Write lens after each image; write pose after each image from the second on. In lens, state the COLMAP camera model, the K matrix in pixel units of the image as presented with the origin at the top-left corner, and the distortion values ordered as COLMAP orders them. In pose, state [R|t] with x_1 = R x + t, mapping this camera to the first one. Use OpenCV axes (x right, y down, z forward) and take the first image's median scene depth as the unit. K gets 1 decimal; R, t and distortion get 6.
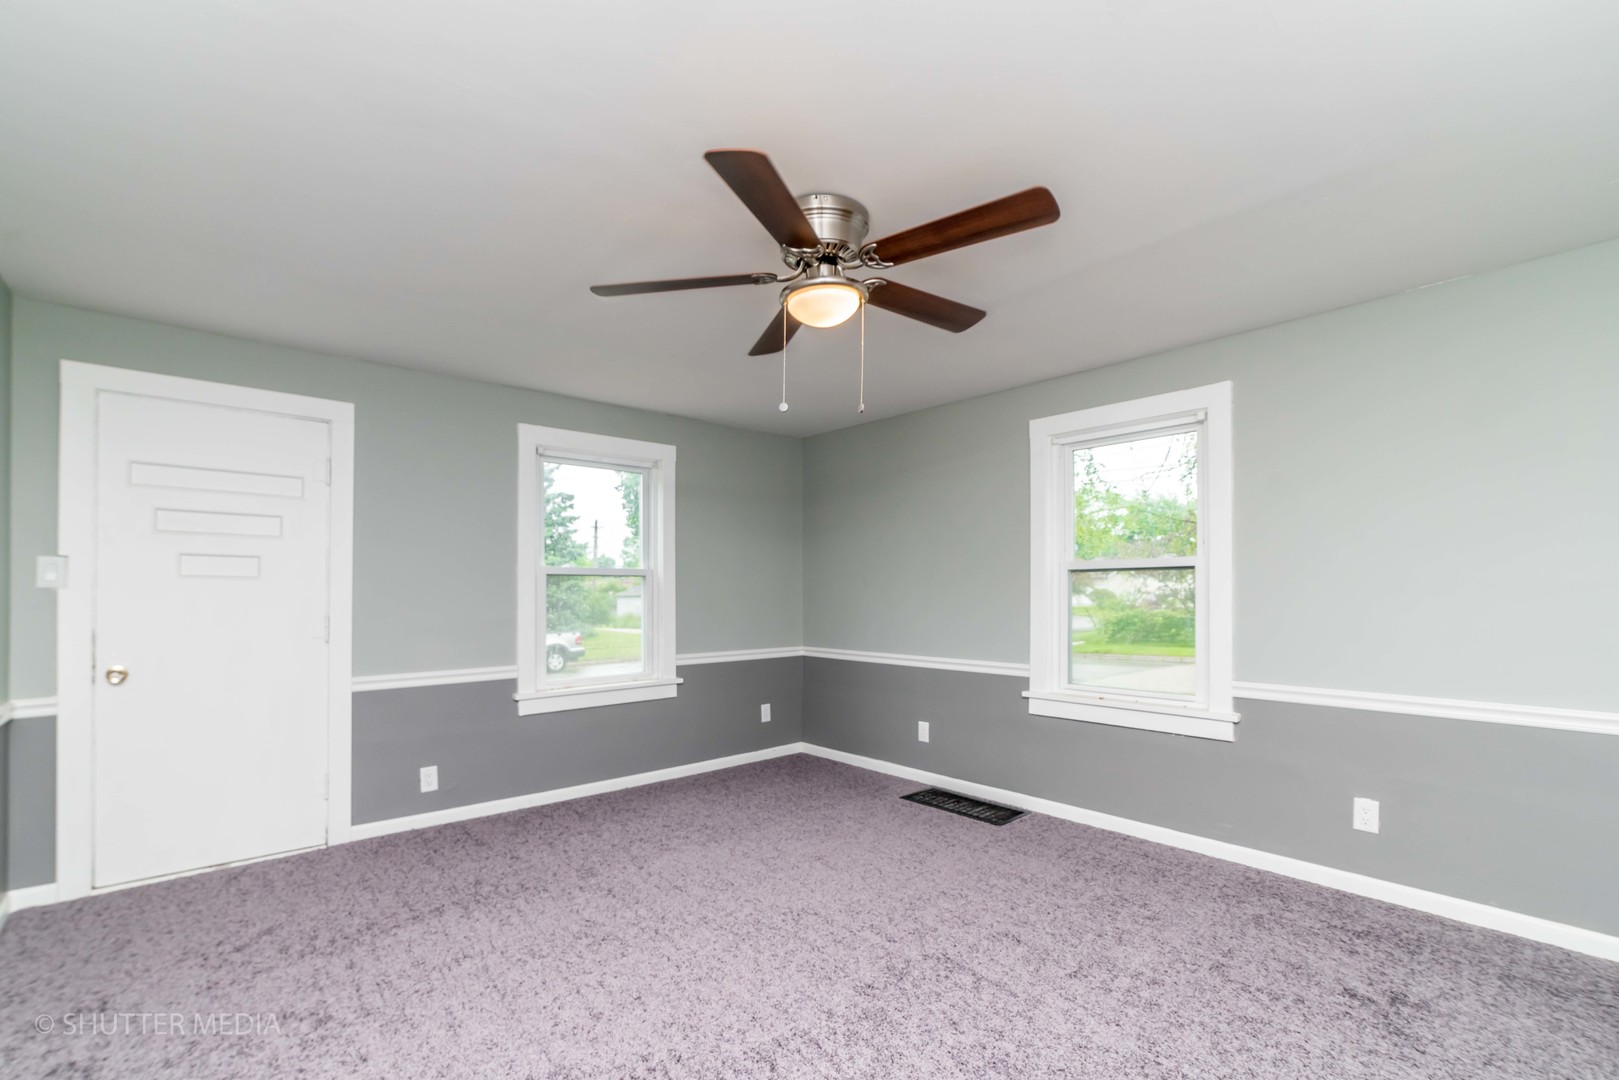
lens RADIAL K [[679.8, 0, 810.2], [0, 679.8, 588.3], [0, 0, 1]] dist [-0.038335, 0.015502]
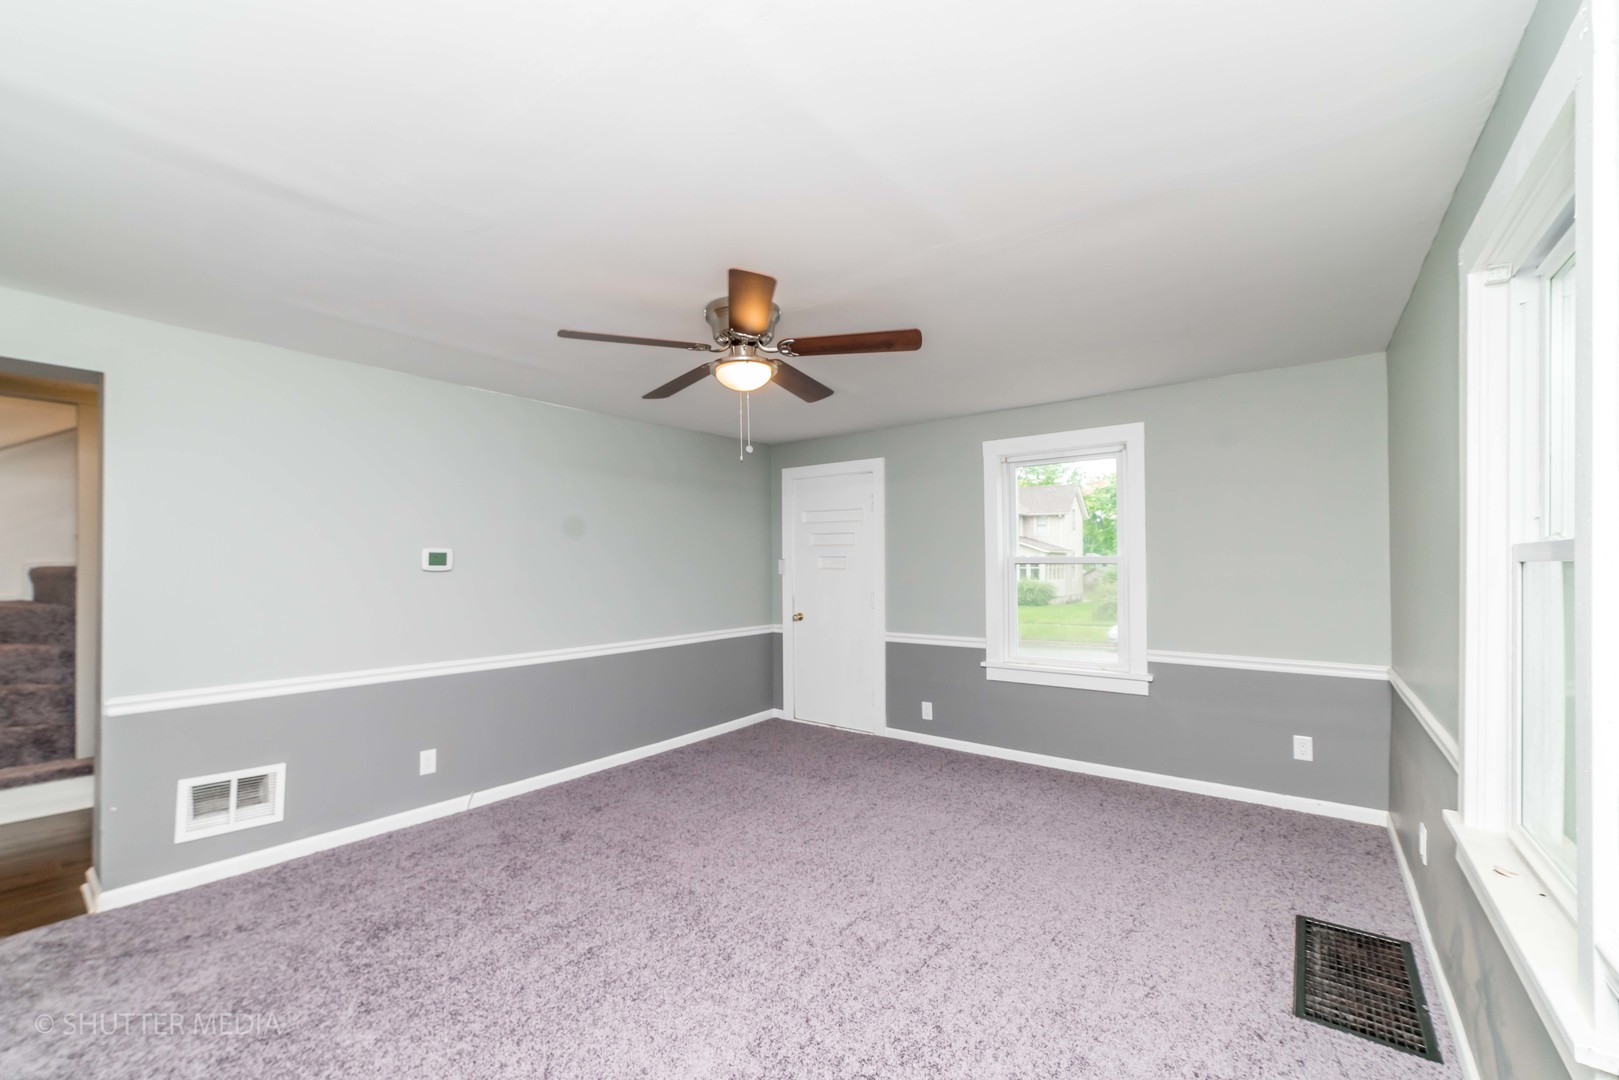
lens RADIAL K [[664.3, 0, 829.3], [0, 664.3, 561.0], [0, 0, 1]] dist [-0.009403, -0.000013]
pose [[0.206616, -0.001828, -0.978420, 0.768770], [0.010745, 0.999942, 0.000401, -0.033117], [0.978363, -0.010596, 0.206623, 0.527694]]
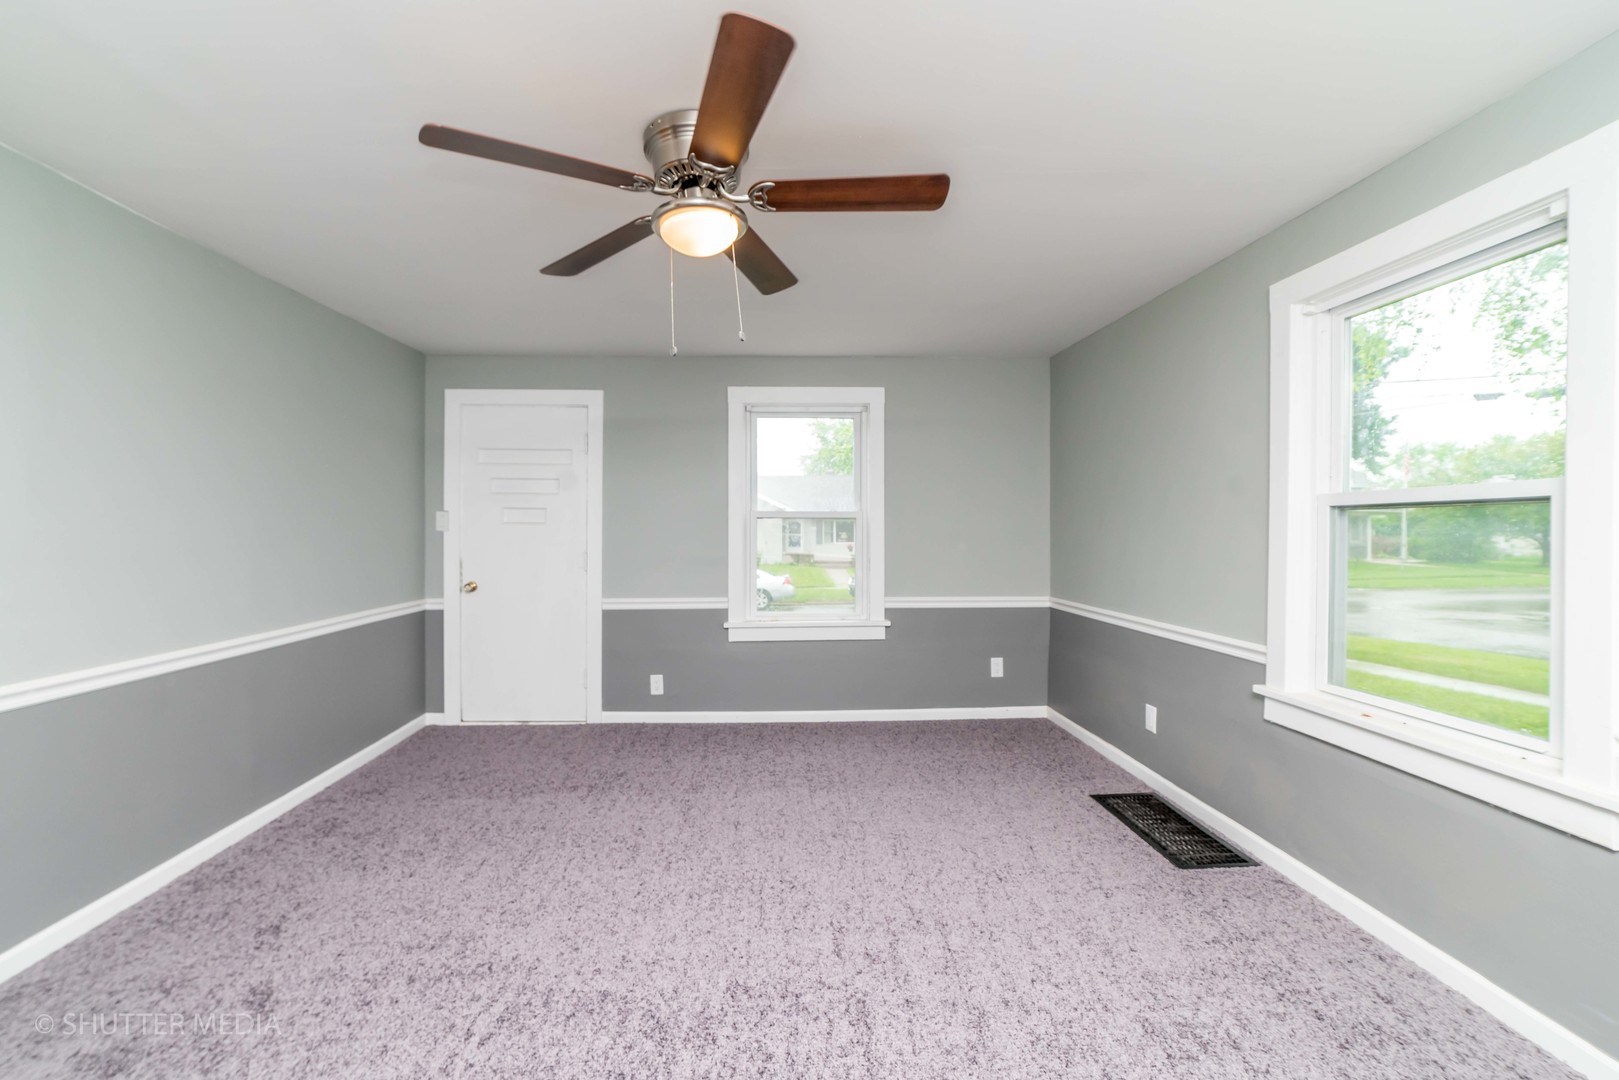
lens RADIAL K [[659.5, 0, 808.6], [0, 659.5, 525.8], [0, 0, 1]] dist [-0.033788, 0.013641]
pose [[0.782853, 0.000408, -0.622206, 0.416378], [0.002151, 0.999992, 0.003362, -0.012924], [0.622203, -0.003970, 0.782846, 0.230708]]
